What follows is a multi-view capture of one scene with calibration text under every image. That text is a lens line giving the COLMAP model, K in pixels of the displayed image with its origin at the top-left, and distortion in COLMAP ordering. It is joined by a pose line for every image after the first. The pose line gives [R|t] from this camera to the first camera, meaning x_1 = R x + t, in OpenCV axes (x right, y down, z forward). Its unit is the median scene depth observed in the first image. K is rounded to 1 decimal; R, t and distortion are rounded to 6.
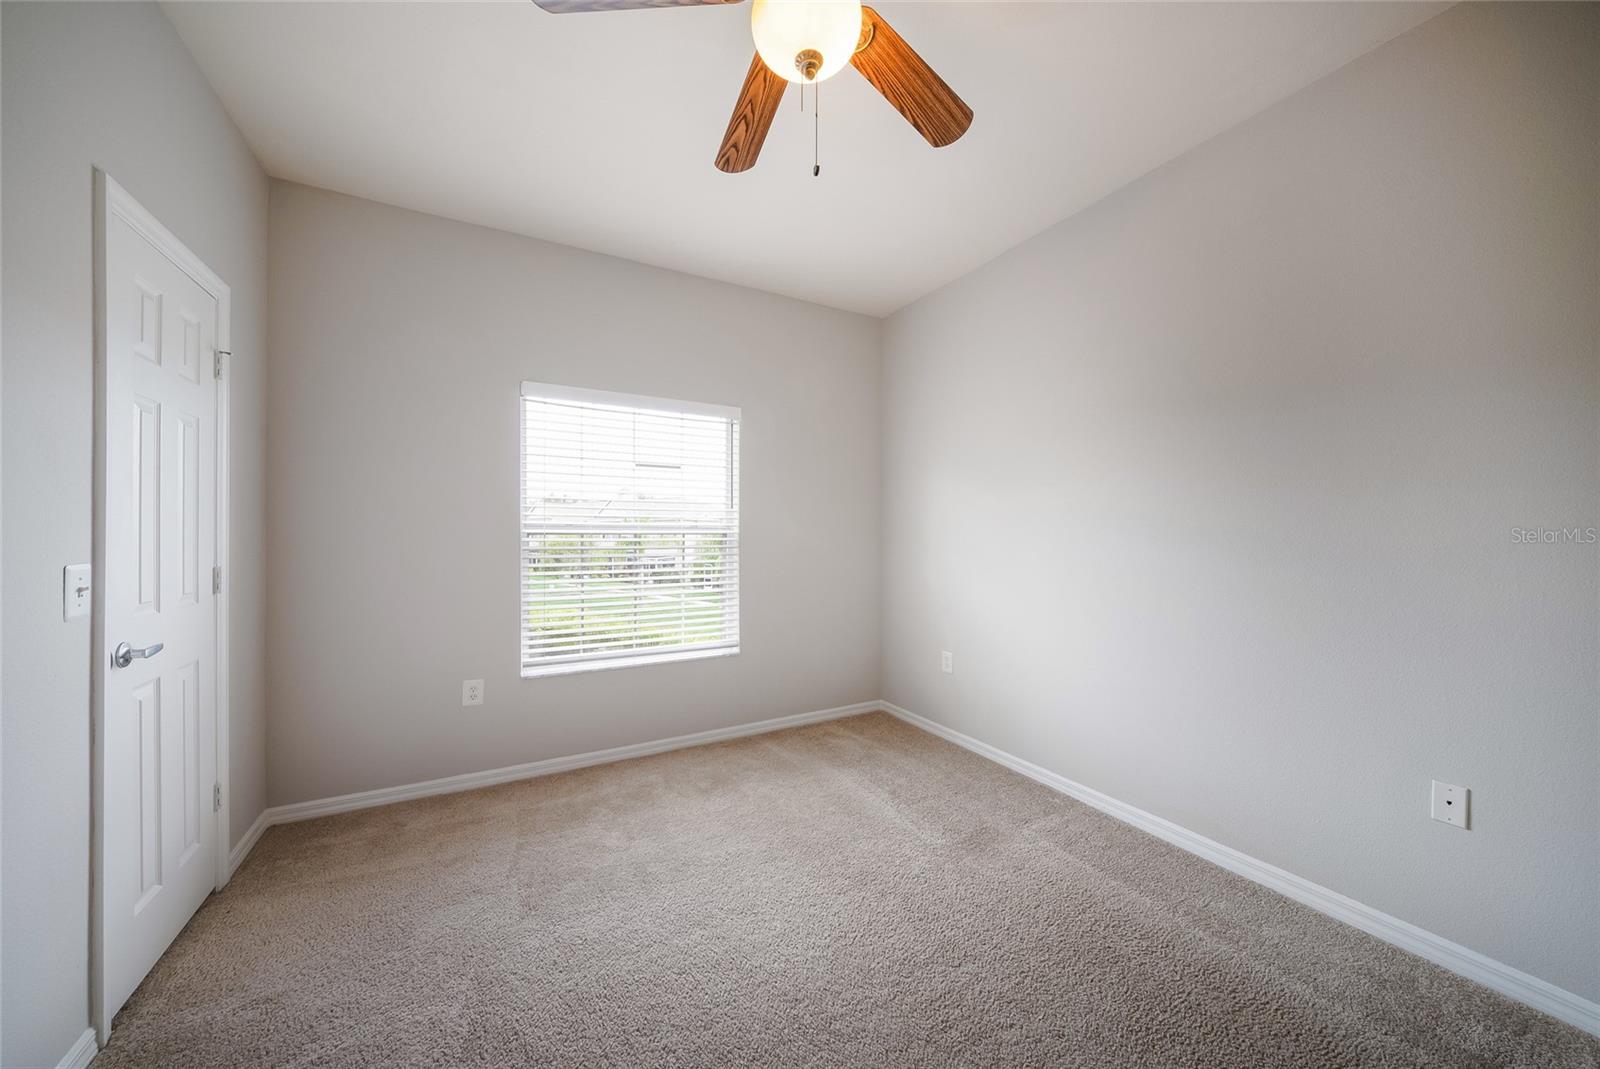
lens RADIAL K [[555.2, 0, 801.1], [0, 555.2, 544.4], [0, 0, 1]] dist [0.016335, -0.008699]
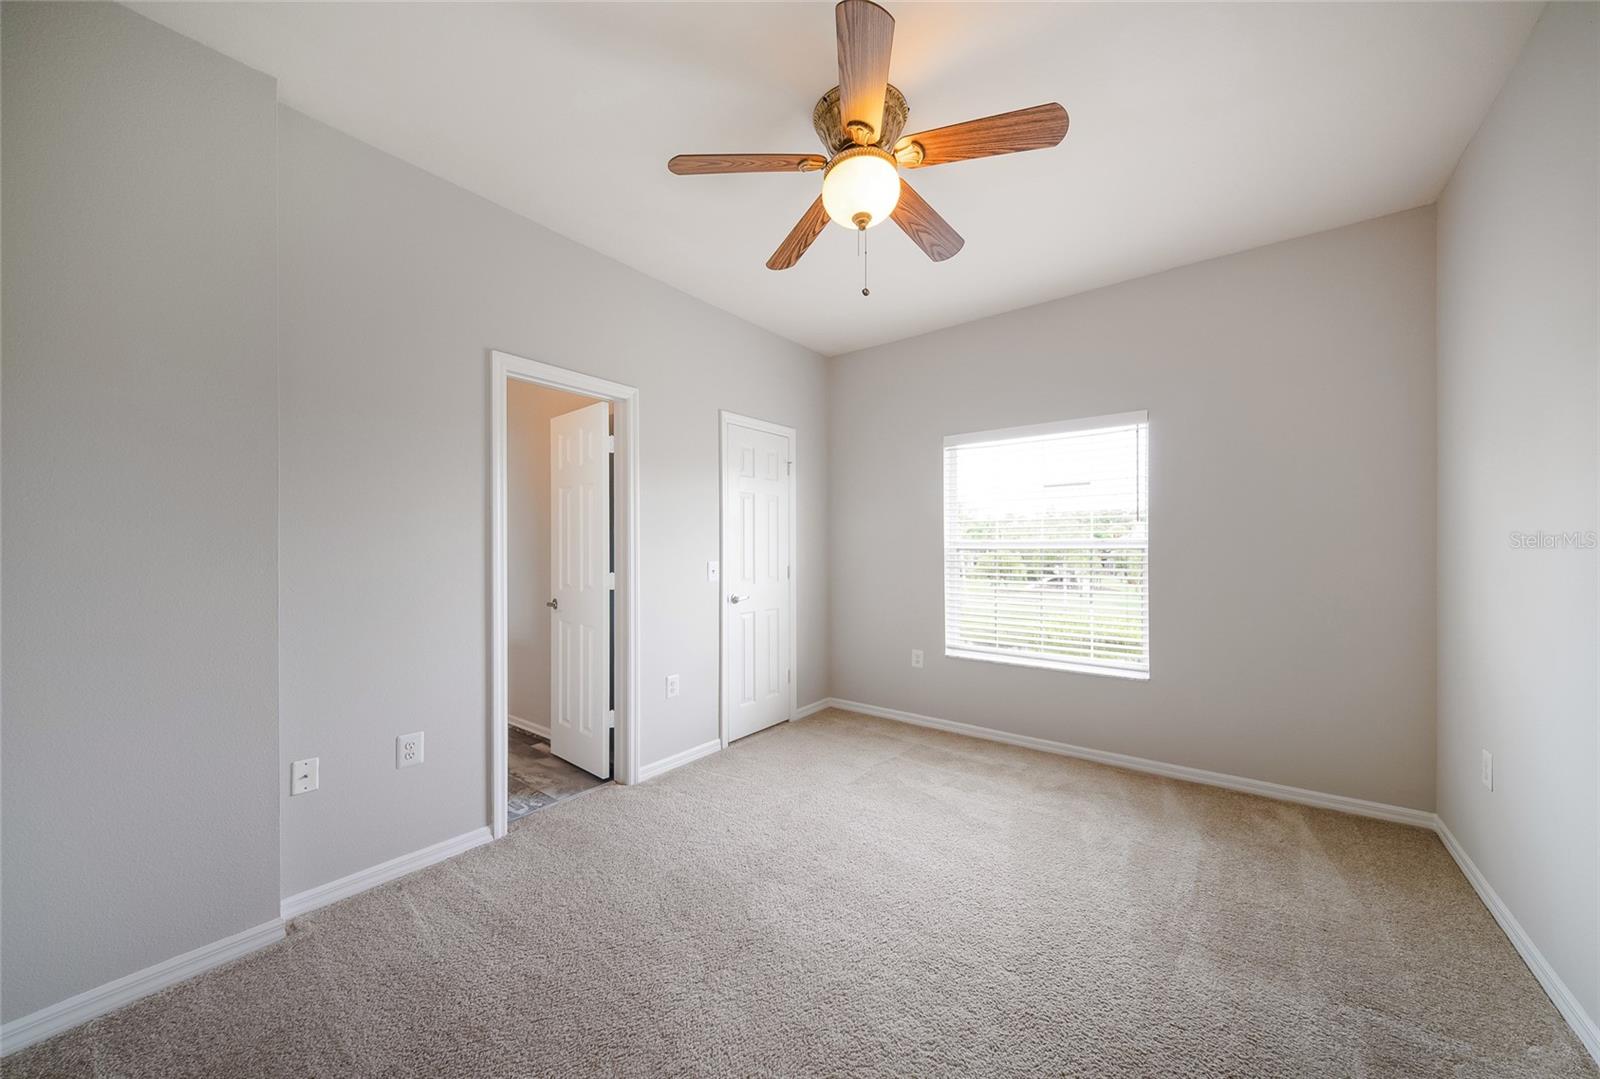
lens RADIAL K [[555.4, 0, 803.0], [0, 555.4, 563.3], [0, 0, 1]] dist [0.018132, -0.007446]
pose [[0.410611, 0.020603, -0.911578, 0.603253], [-0.015116, 0.999761, 0.015787, -0.000821], [0.911685, 0.007297, 0.410824, 0.134365]]
